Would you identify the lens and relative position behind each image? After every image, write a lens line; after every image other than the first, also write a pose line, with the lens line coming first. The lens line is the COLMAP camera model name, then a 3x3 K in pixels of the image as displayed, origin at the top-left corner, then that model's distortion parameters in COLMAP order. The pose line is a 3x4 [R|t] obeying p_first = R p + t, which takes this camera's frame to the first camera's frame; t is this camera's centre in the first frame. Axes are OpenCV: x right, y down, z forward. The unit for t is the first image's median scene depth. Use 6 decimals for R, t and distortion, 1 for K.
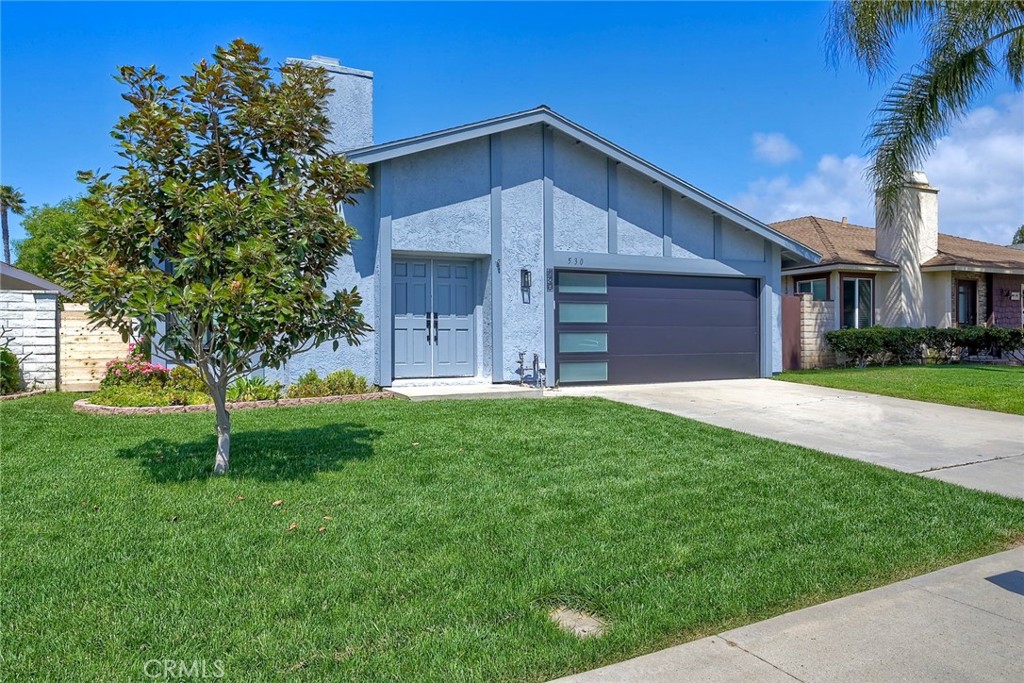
lens RADIAL K [[667.0, 0, 512.0], [0, 667.0, 341.5], [0, 0, 1]] dist [0.000663, 0.000370]
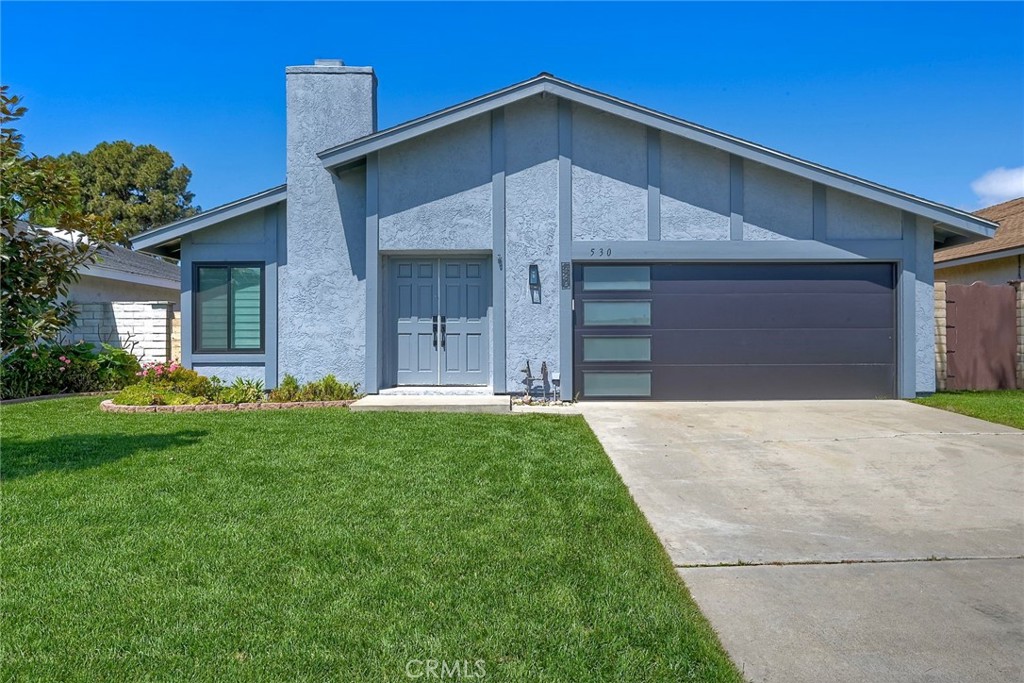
lens RADIAL K [[694.7, 0, 512.0], [0, 694.7, 341.5], [0, 0, 1]] dist [0.000057, -0.000336]
pose [[0.908039, 0.001765, -0.418882, 0.370215], [-0.003860, 0.999984, -0.004153, -0.003885], [0.418868, 0.005388, 0.908031, 0.164560]]
